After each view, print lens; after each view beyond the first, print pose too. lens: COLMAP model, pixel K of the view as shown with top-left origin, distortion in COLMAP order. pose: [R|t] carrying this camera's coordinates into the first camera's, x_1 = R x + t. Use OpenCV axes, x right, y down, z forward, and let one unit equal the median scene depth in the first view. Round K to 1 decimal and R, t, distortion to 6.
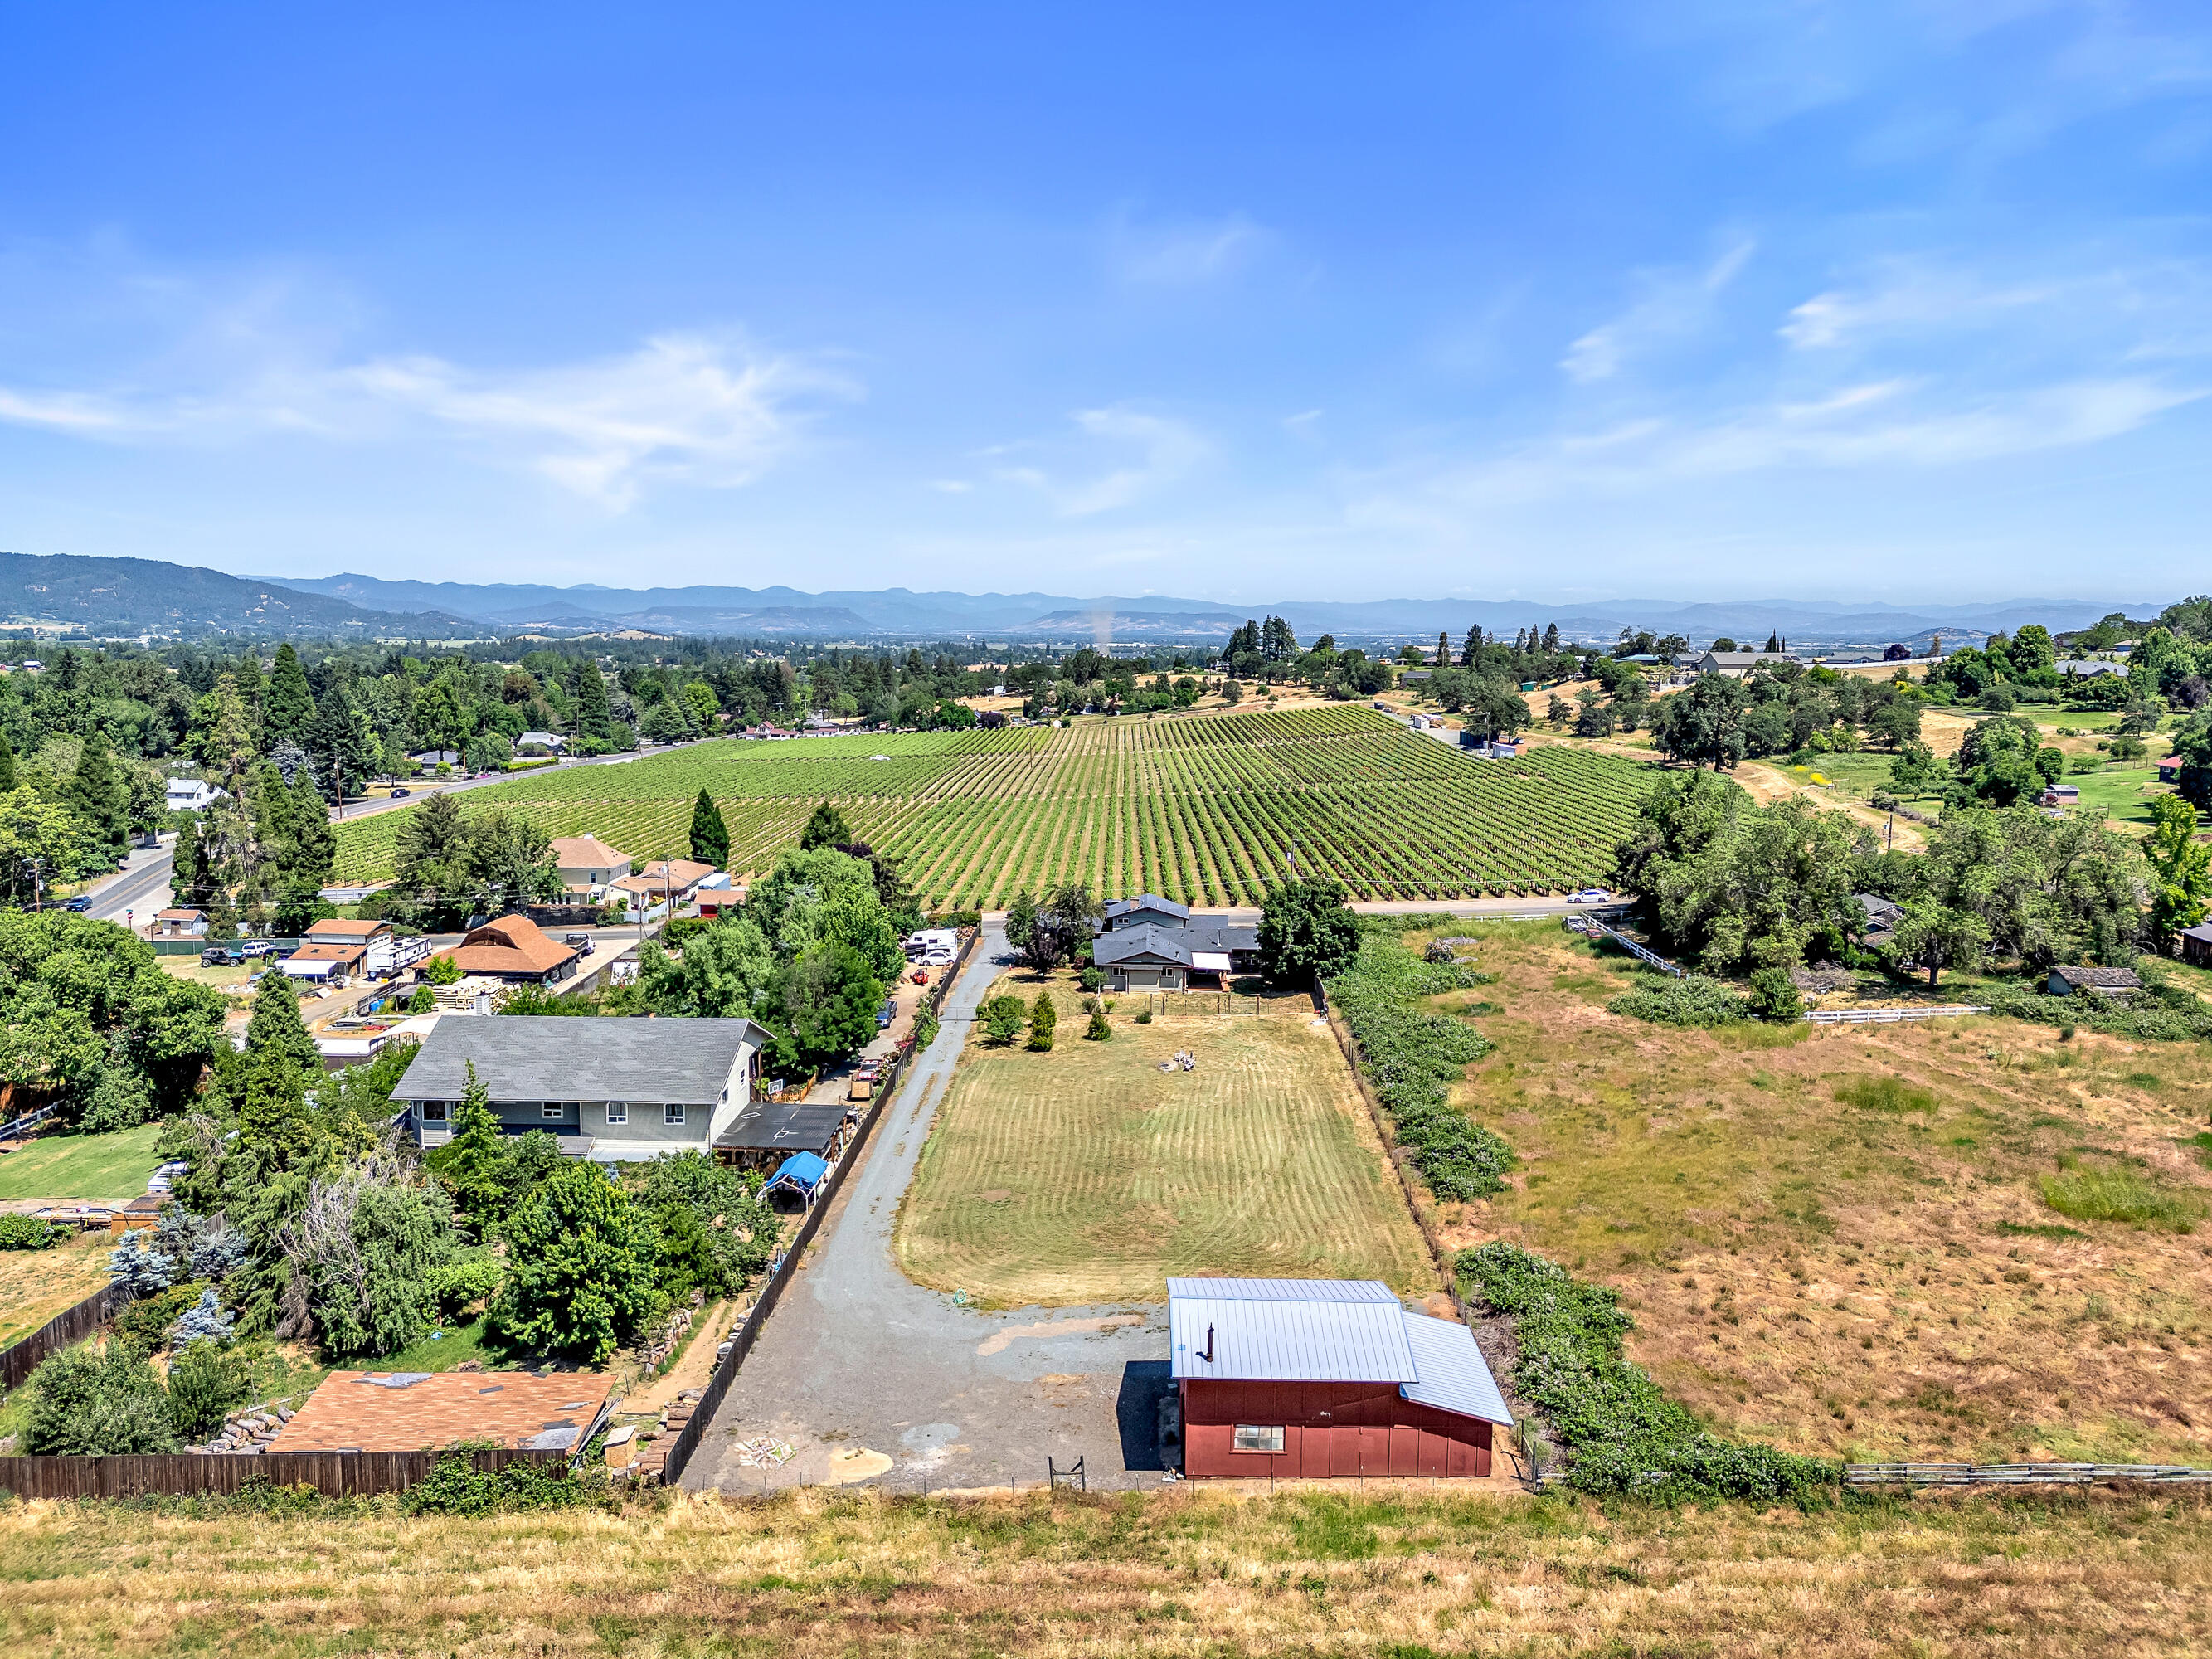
lens RADIAL K [[1645.9, 0, 1106.0], [0, 1645.9, 842.9], [0, 0, 1]] dist [0.091516, -0.107203]
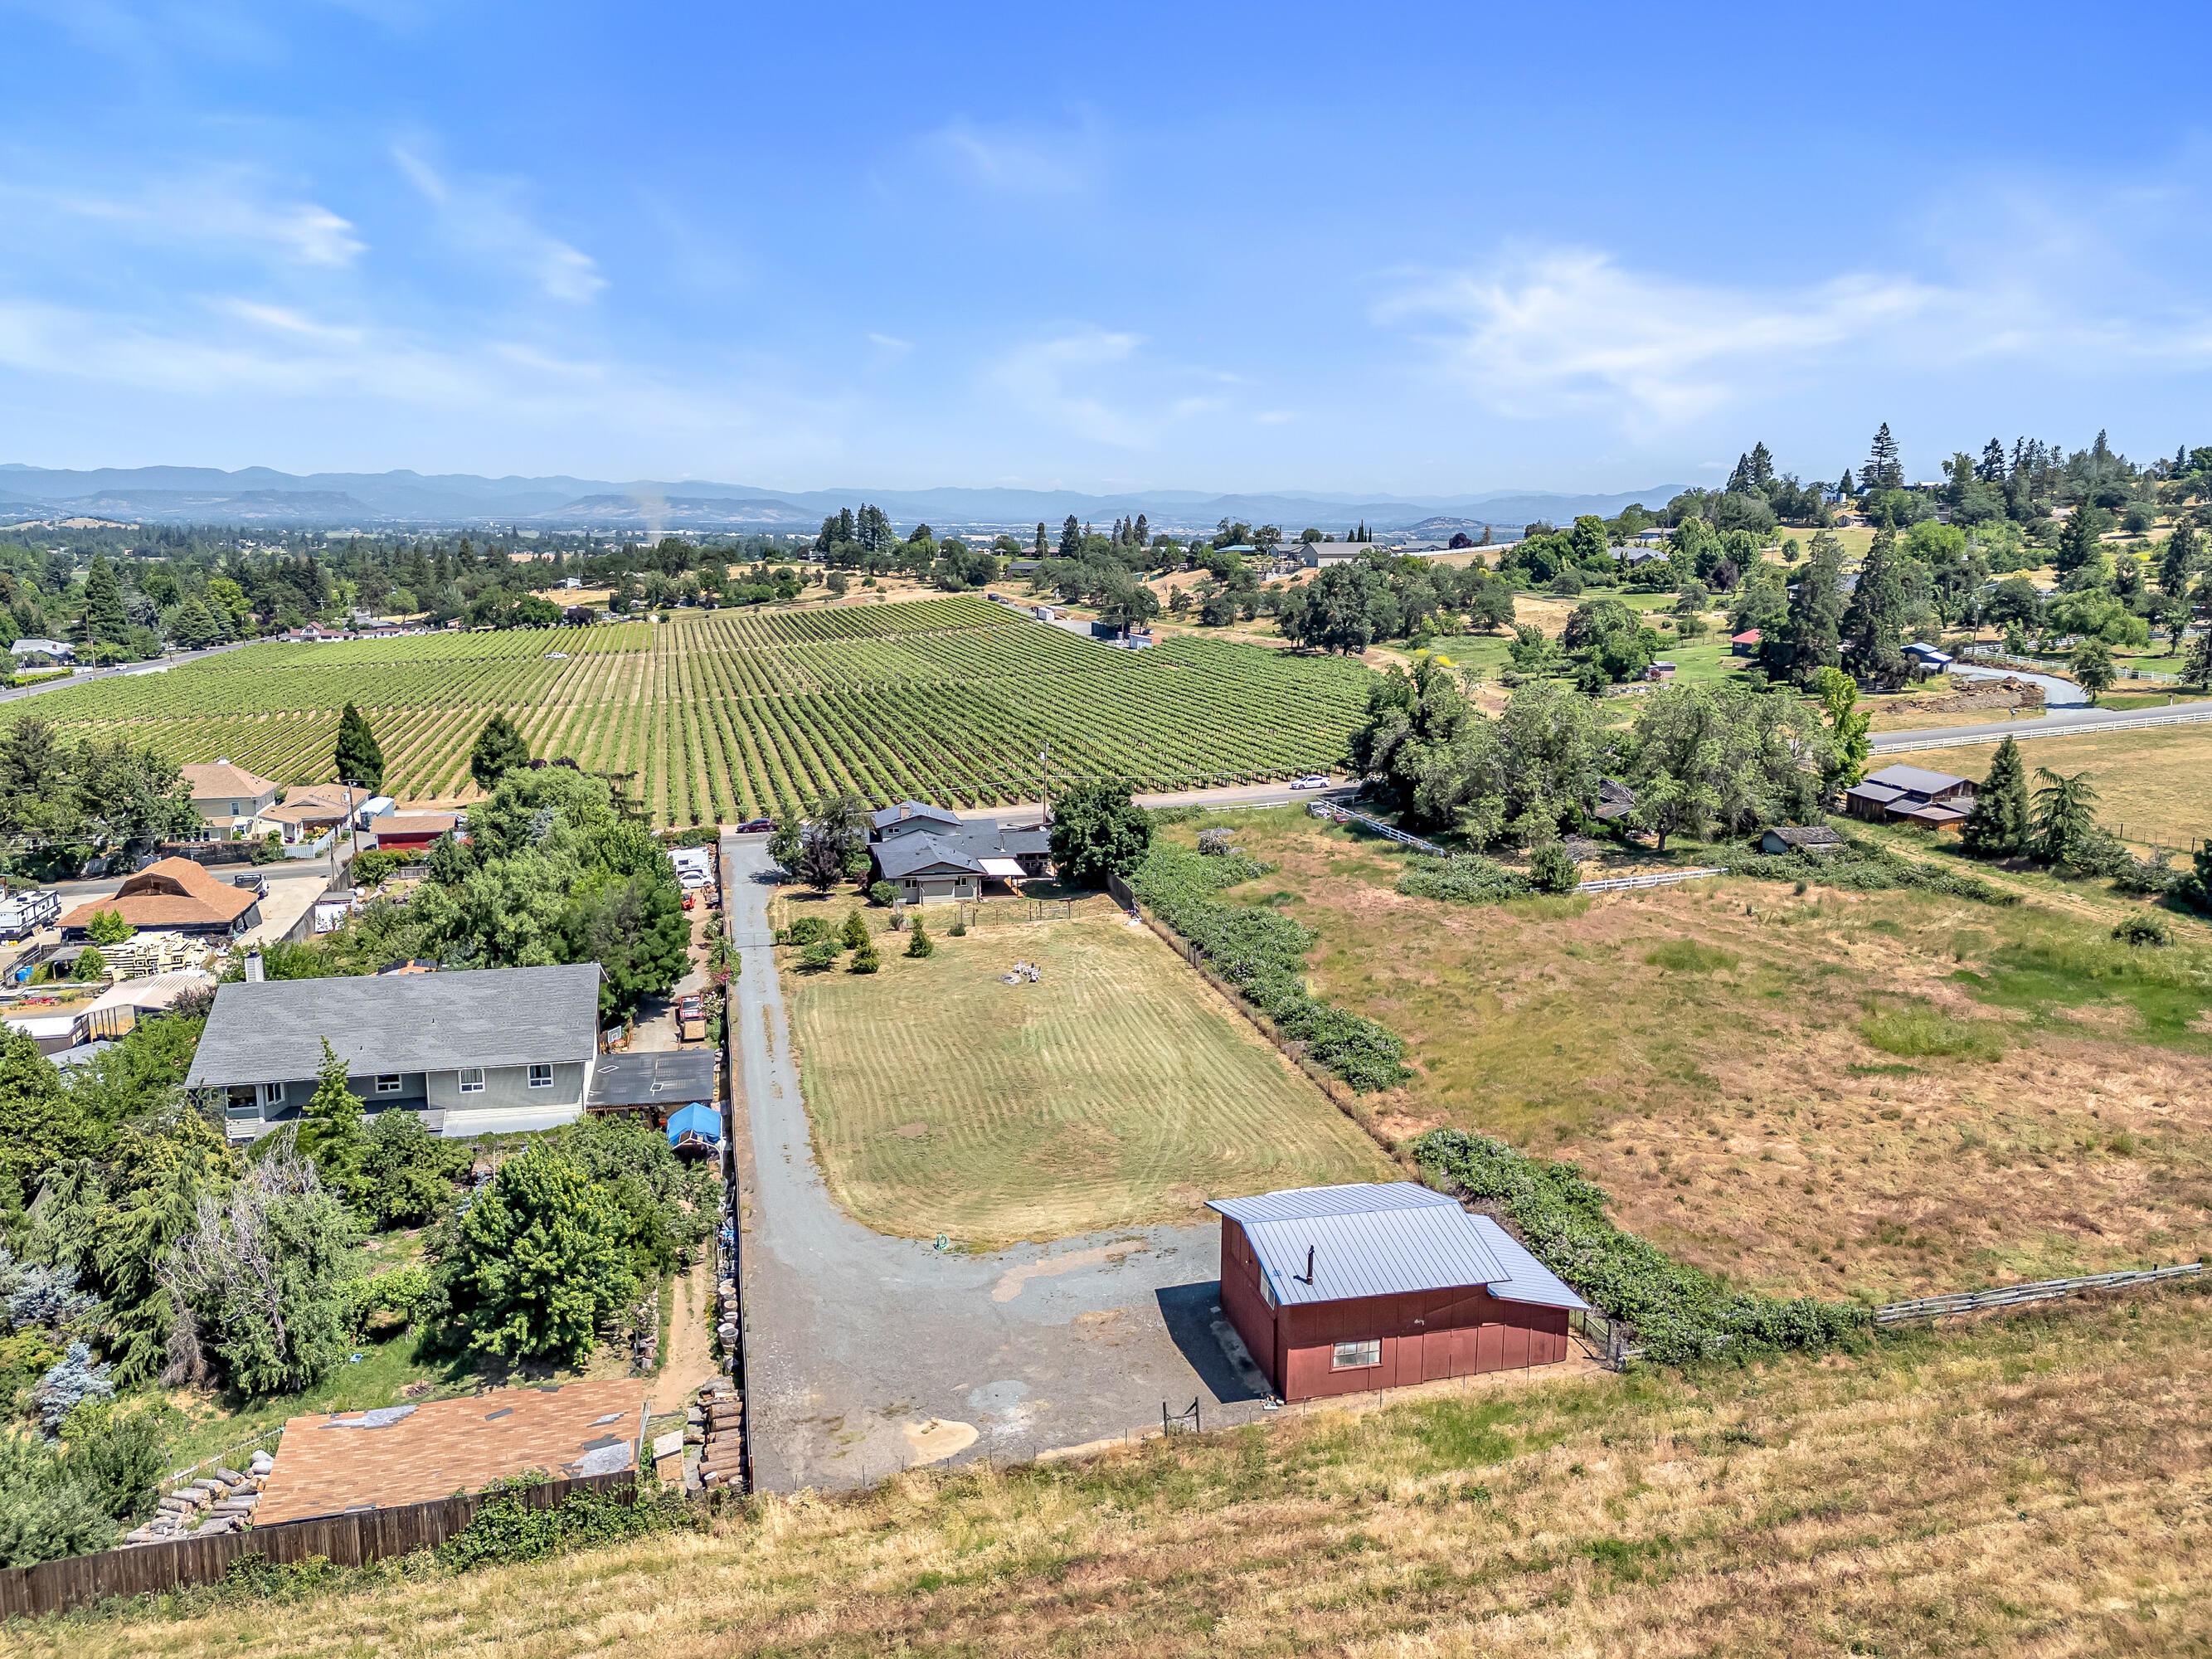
lens RADIAL K [[1645.9, 0, 1106.0], [0, 1645.9, 842.9], [0, 0, 1]] dist [0.091516, -0.107203]
pose [[0.964716, -0.052942, 0.257916, -0.155240], [0.035920, 0.996881, 0.070272, -0.010551], [-0.260832, -0.058528, 0.963608, 0.056002]]
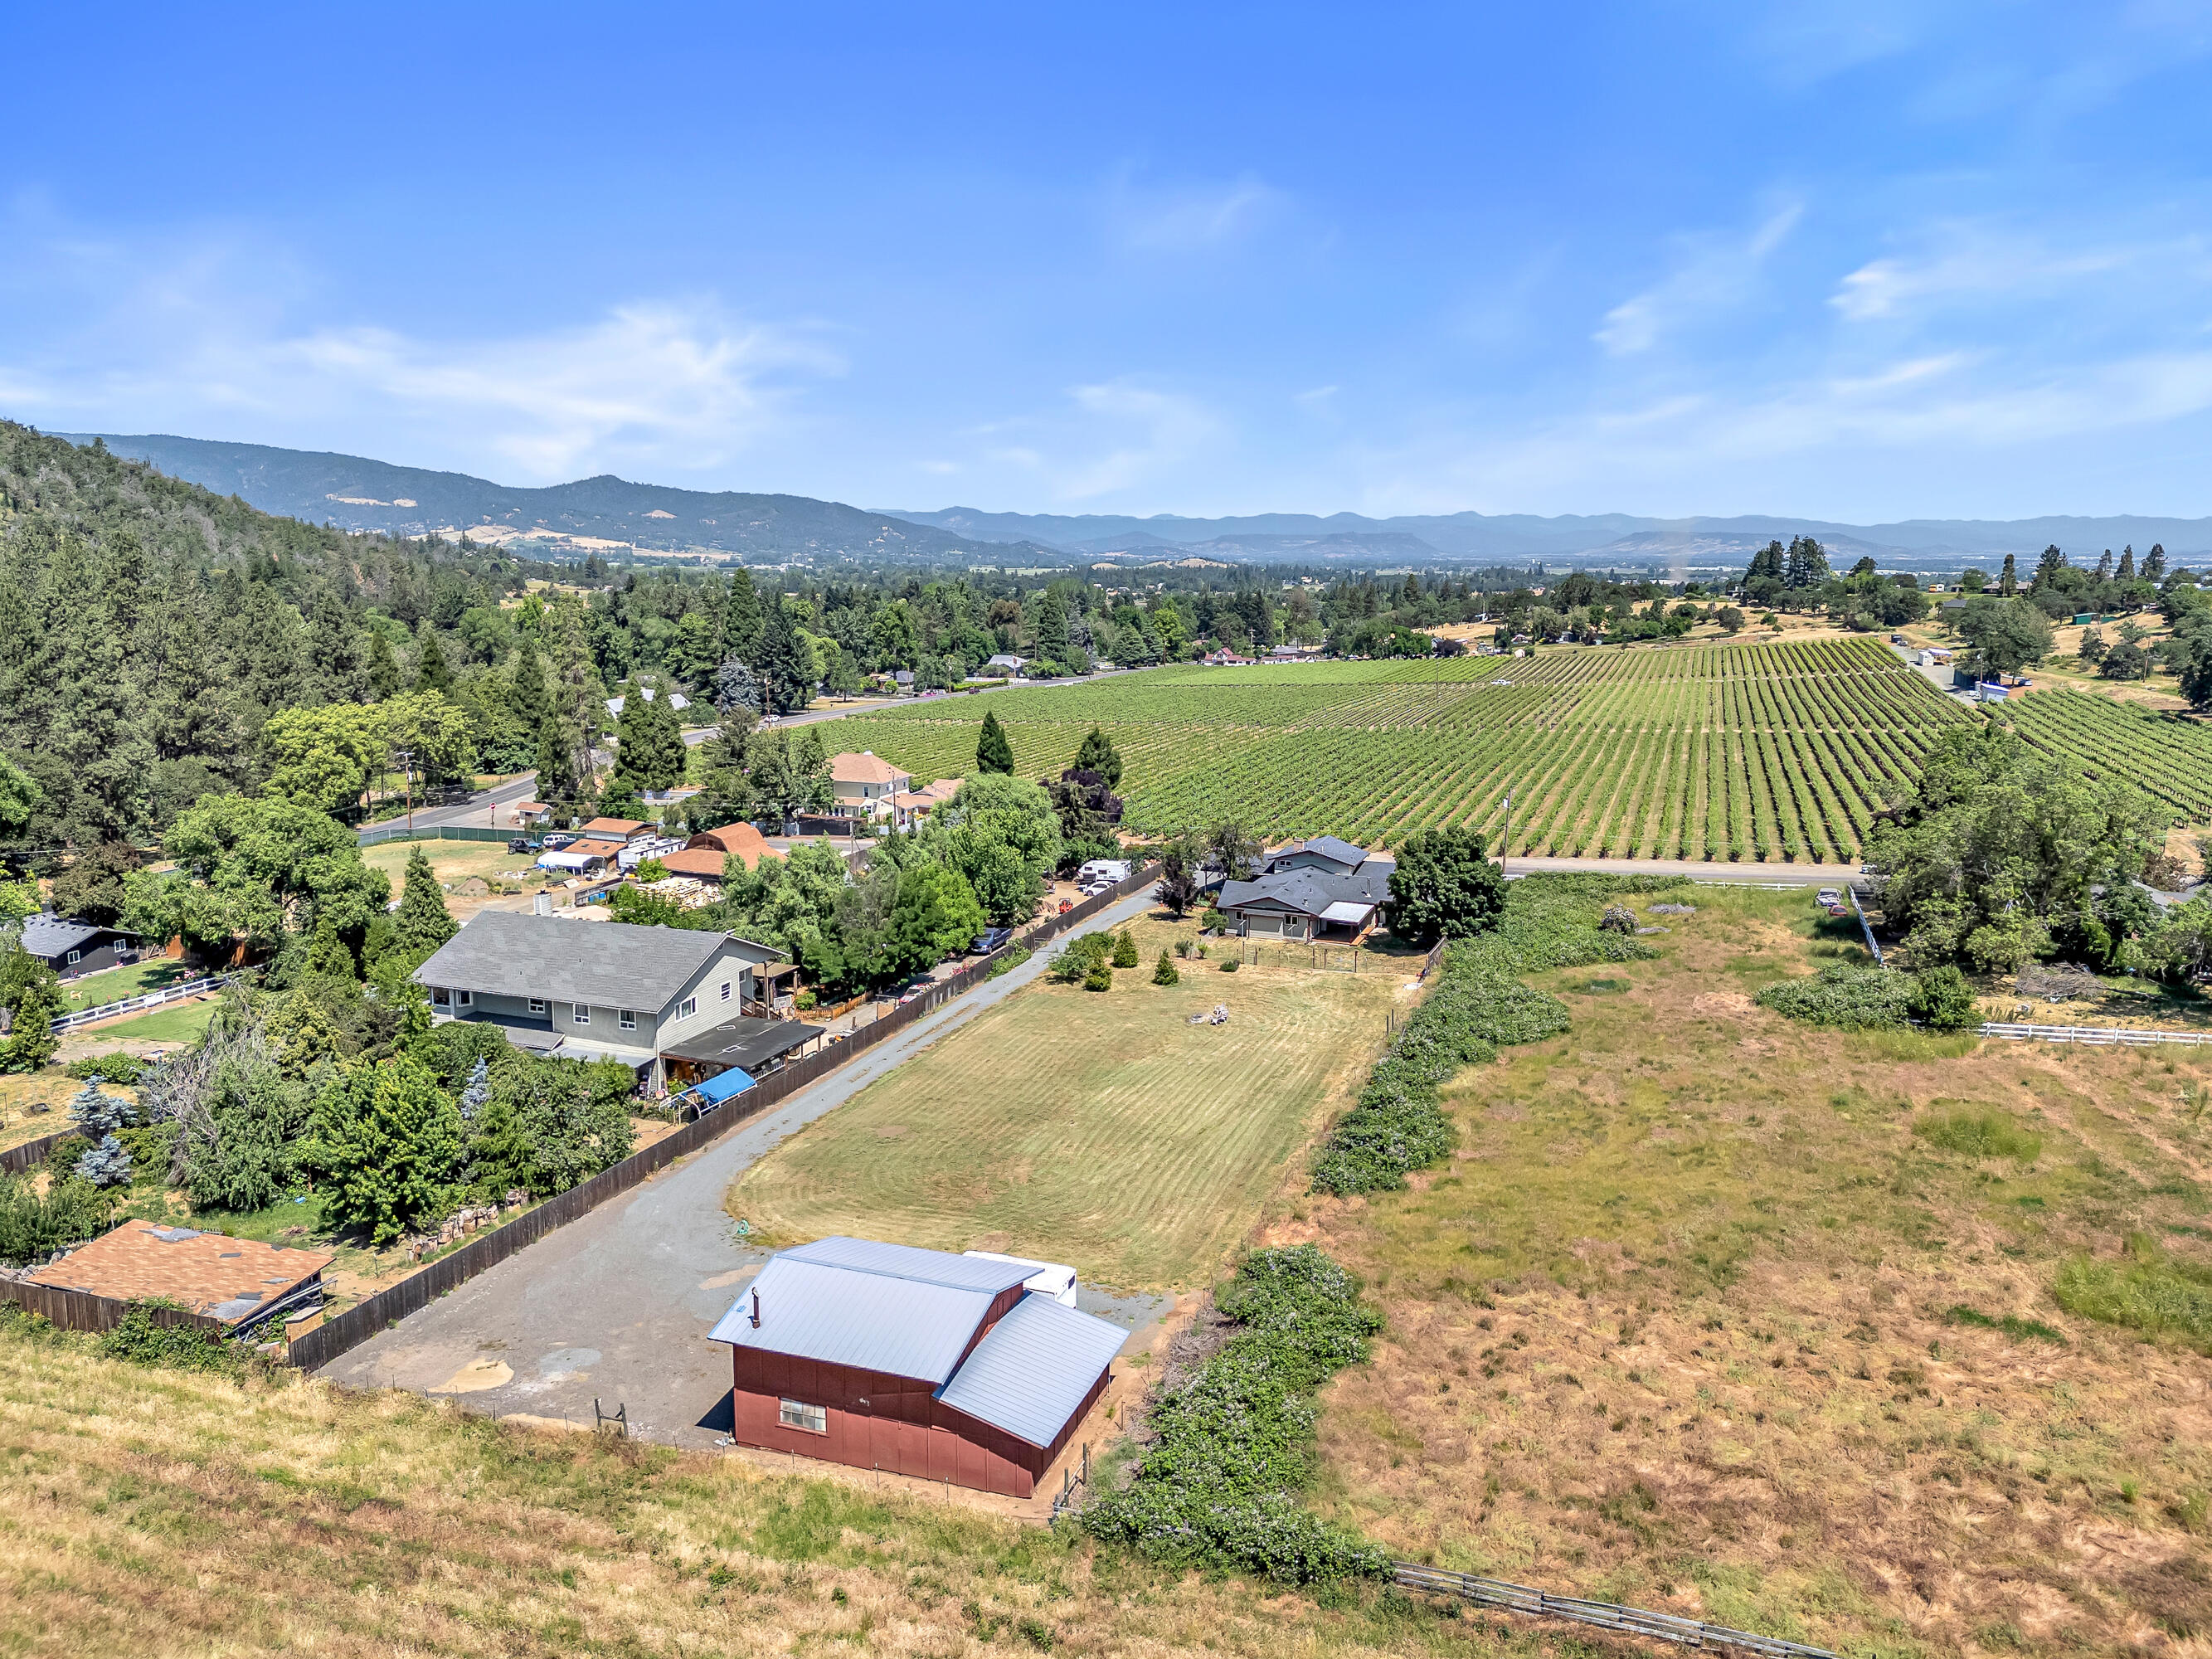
lens RADIAL K [[1645.9, 0, 1106.0], [0, 1645.9, 842.9], [0, 0, 1]] dist [0.091516, -0.107203]
pose [[0.944152, 0.055775, -0.324756, 0.288971], [-0.041515, 0.997852, 0.050681, -0.010251], [0.326885, -0.034369, 0.944439, 0.096024]]
